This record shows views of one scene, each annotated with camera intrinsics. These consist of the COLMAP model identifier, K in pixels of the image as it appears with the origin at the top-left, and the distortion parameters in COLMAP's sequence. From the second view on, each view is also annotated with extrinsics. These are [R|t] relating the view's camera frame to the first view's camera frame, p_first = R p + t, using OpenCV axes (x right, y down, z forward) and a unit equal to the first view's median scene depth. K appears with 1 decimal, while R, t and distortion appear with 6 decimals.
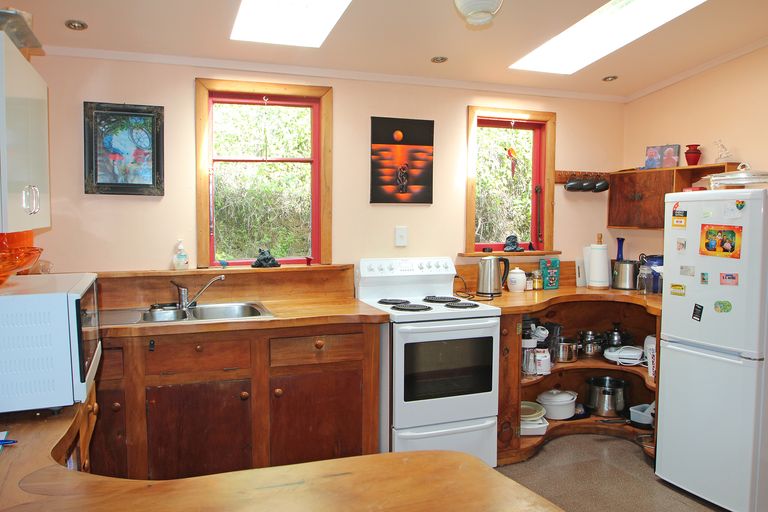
lens RADIAL K [[575.9, 0, 384.0], [0, 575.9, 256.0], [0, 0, 1]] dist [-0.108884, 0.045953]
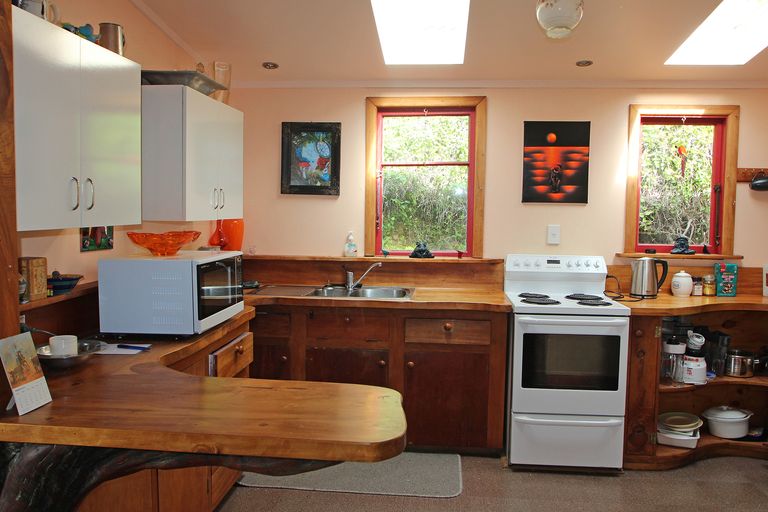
lens RADIAL K [[575.9, 0, 384.0], [0, 575.9, 256.0], [0, 0, 1]] dist [-0.108884, 0.045953]
pose [[0.898456, 0.040336, -0.437206, 0.217195], [-0.039621, 0.999157, 0.010761, 0.005802], [0.437271, 0.007654, 0.899297, -0.062952]]
